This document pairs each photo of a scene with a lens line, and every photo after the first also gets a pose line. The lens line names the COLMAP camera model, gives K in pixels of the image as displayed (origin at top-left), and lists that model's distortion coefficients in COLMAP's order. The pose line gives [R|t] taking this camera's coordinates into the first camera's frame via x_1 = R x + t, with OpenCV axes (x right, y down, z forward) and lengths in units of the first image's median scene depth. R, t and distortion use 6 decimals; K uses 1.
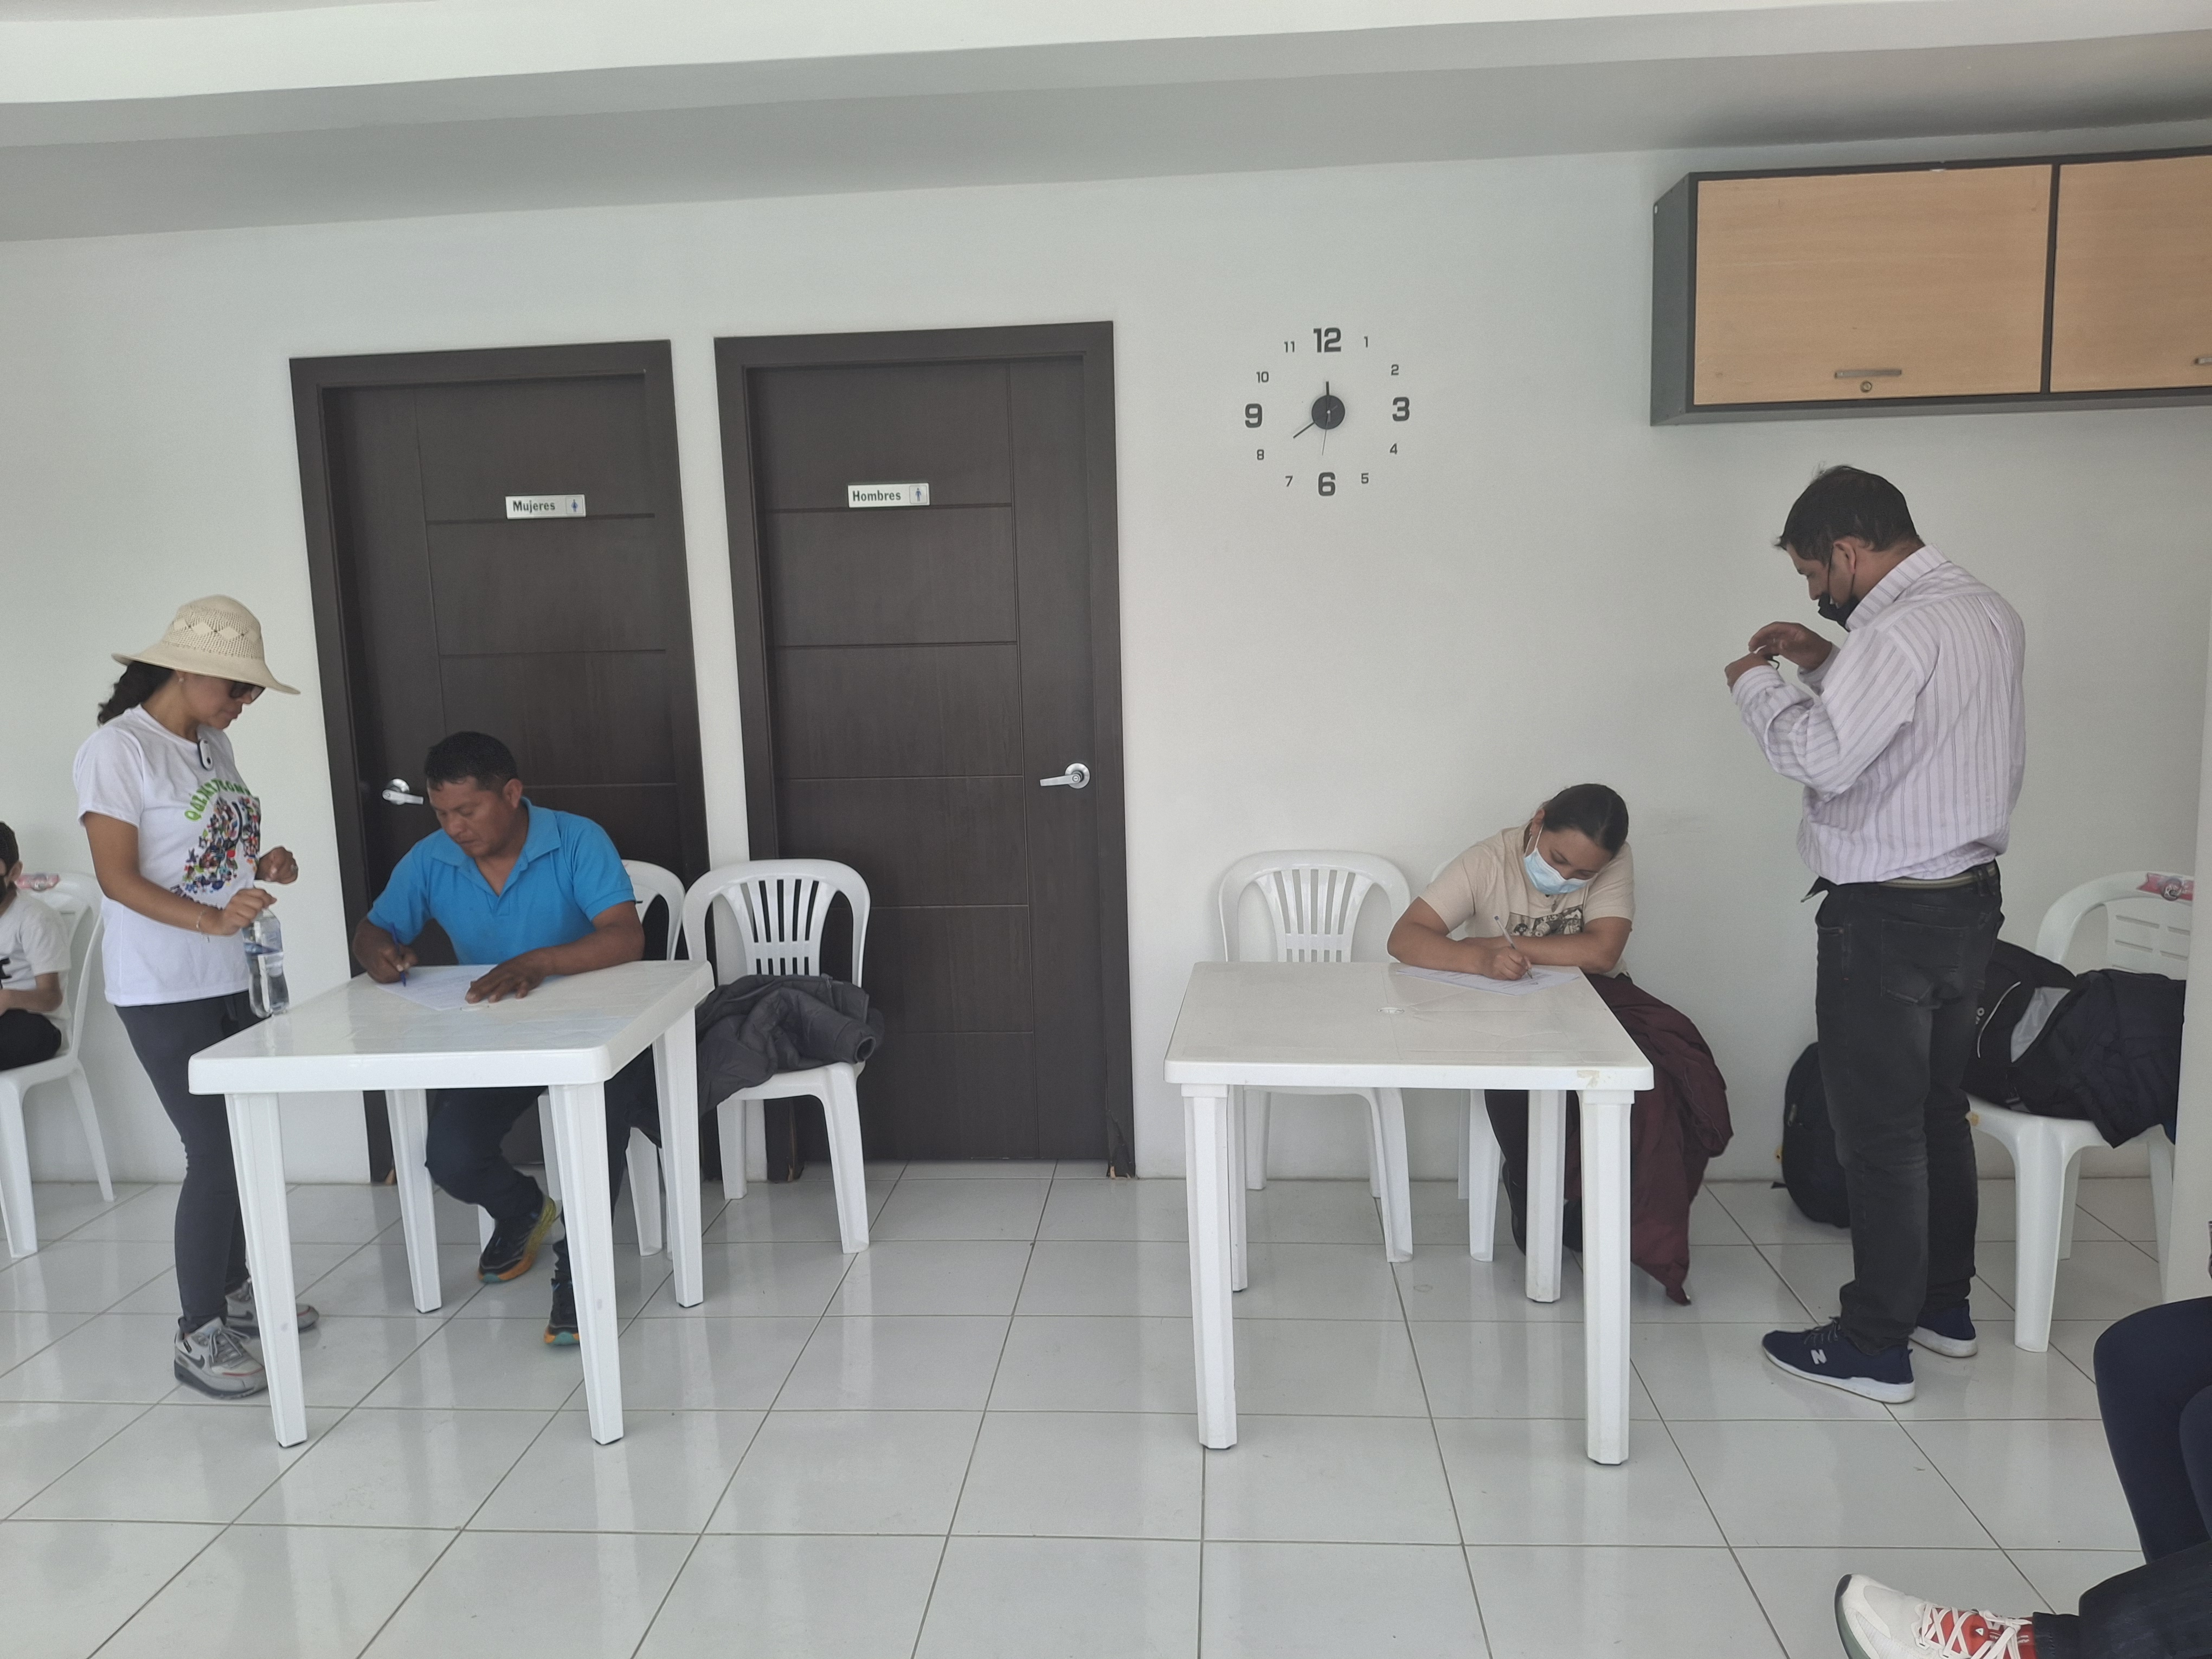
lens RADIAL K [[1647.5, 0, 1131.5], [0, 1647.5, 848.5], [0, 0, 1]] dist [0.050819, -0.123838]
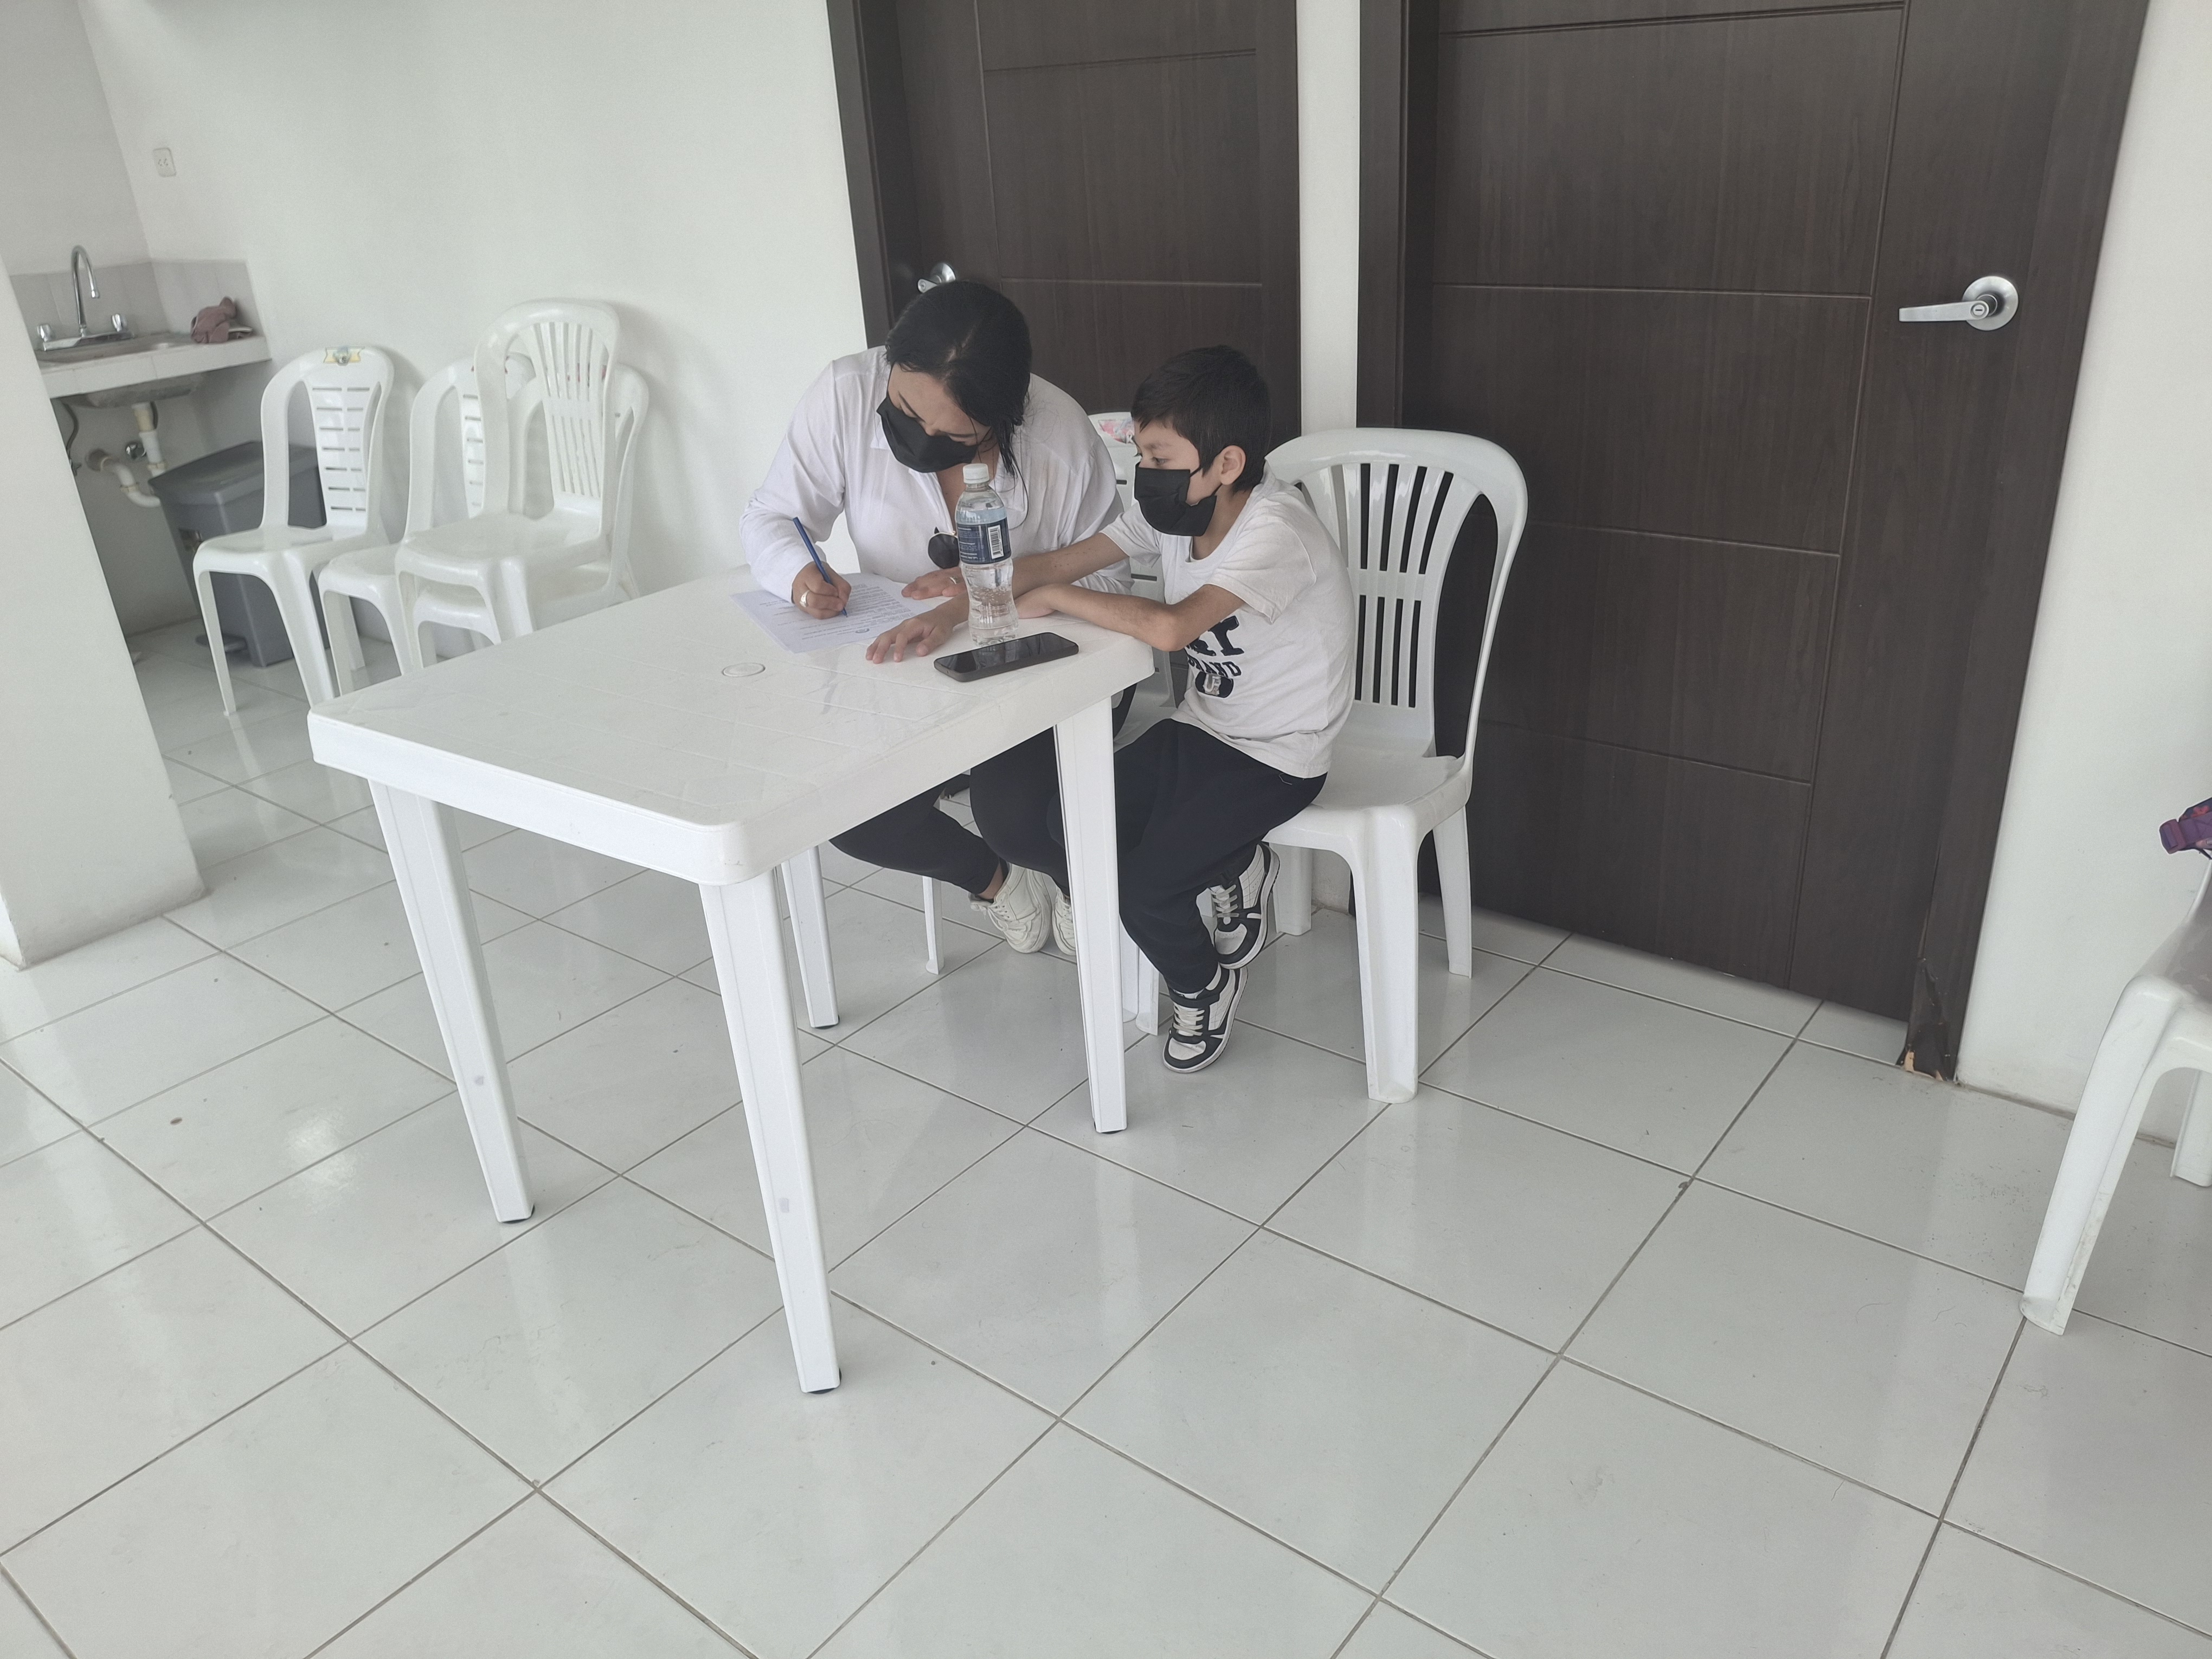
lens RADIAL K [[1643.2, 0, 1080.4], [0, 1643.2, 832.3], [0, 0, 1]] dist [0.069348, -0.116082]
pose [[0.813329, 0.219359, -0.538867, 0.047061], [-0.046234, 0.947640, 0.315977, -0.039387], [0.579964, -0.232079, 0.780885, 0.443833]]
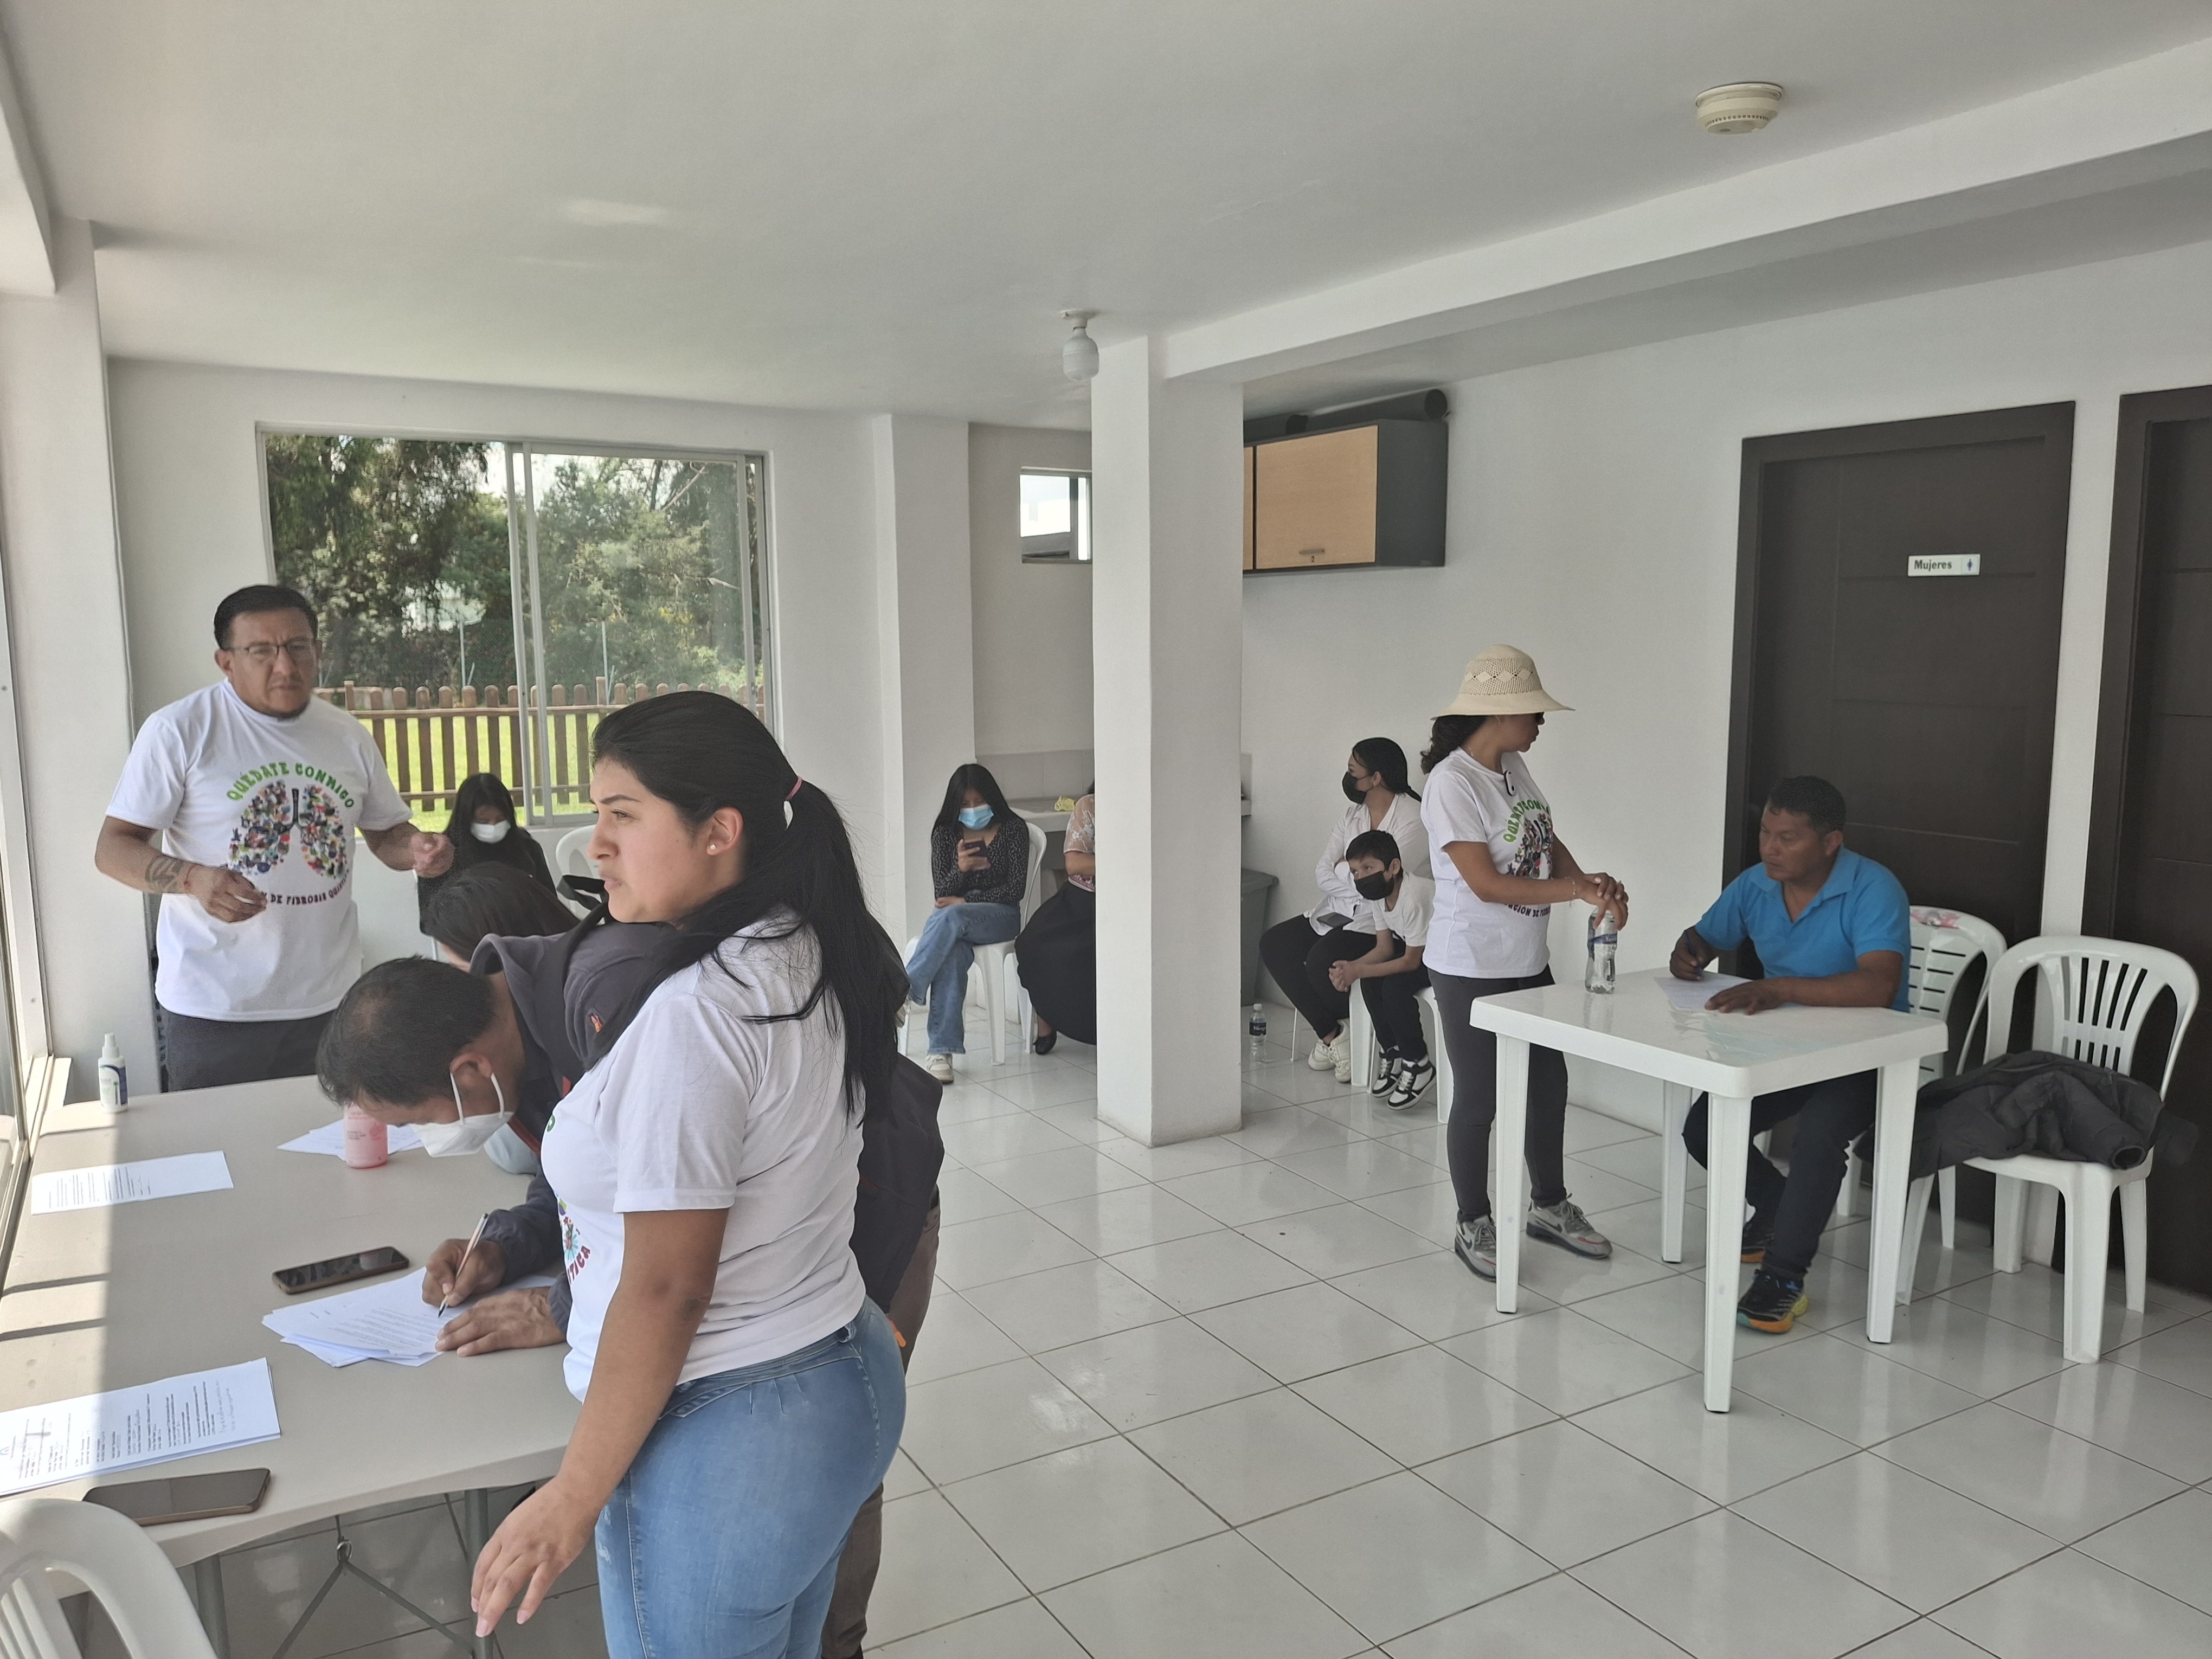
lens RADIAL K [[1656.0, 0, 1109.8], [0, 1656.0, 835.6], [0, 0, 1]] dist [0.104098, -0.168361]
pose [[0.556196, 0.135810, -0.819879, 0.254634], [-0.136390, 0.988097, 0.071149, -0.043423], [0.819783, 0.072250, 0.568099, -0.020983]]
